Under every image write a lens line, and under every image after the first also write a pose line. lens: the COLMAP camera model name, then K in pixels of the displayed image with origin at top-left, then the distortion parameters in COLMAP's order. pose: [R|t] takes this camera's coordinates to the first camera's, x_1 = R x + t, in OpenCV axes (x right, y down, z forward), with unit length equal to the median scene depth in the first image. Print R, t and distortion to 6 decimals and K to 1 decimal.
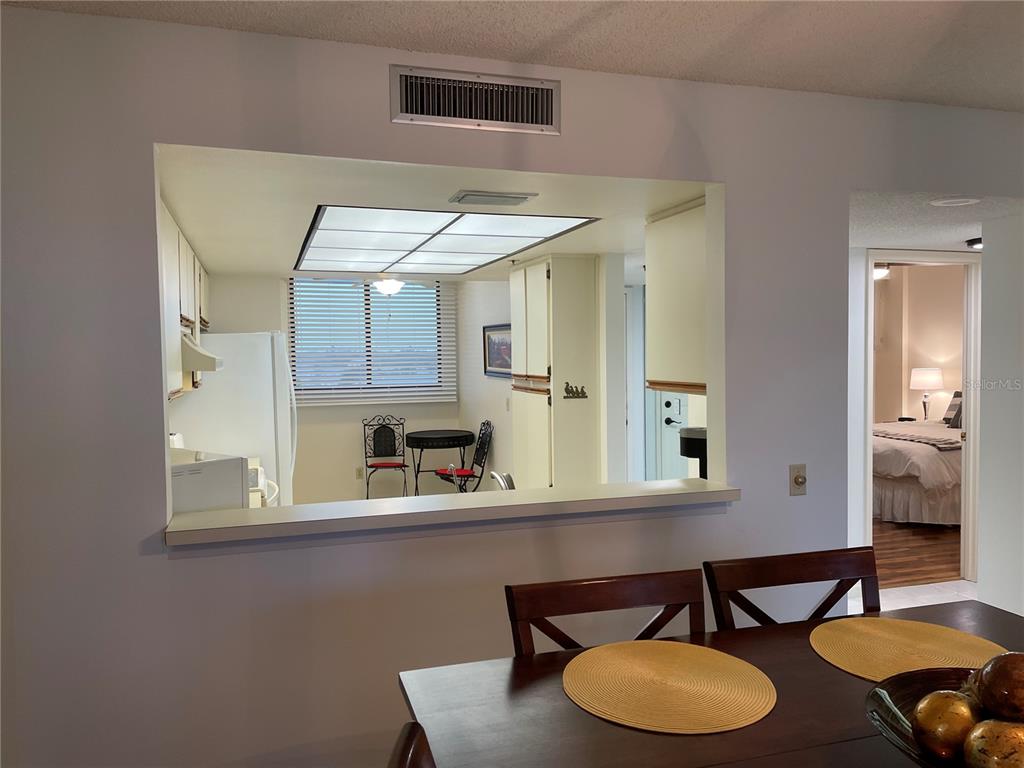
lens RADIAL K [[767.3, 0, 499.4], [0, 767.3, 383.5], [0, 0, 1]] dist [0.070605, -0.085412]
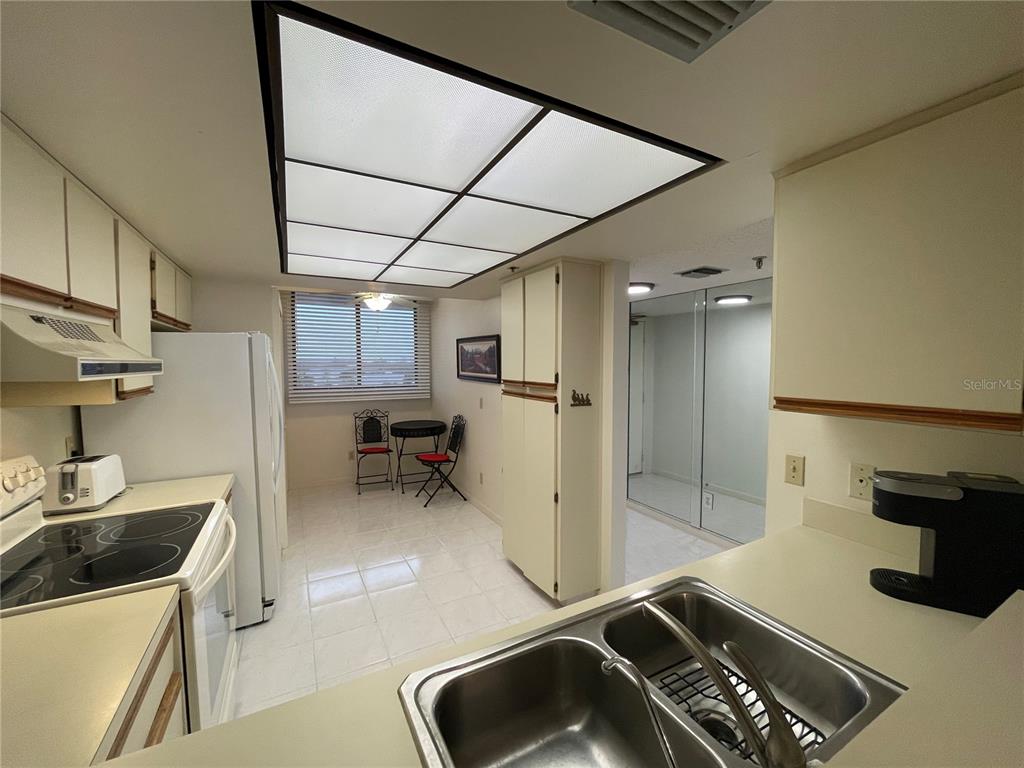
lens RADIAL K [[410.0, 0, 508.3], [0, 410.0, 382.2], [0, 0, 1]] dist [-0.002342, -0.001308]
pose [[0.982621, 0.003459, 0.185589, -0.125735], [-0.004749, 0.999968, 0.006511, -0.019622], [-0.185560, -0.007280, 0.982606, 0.681782]]
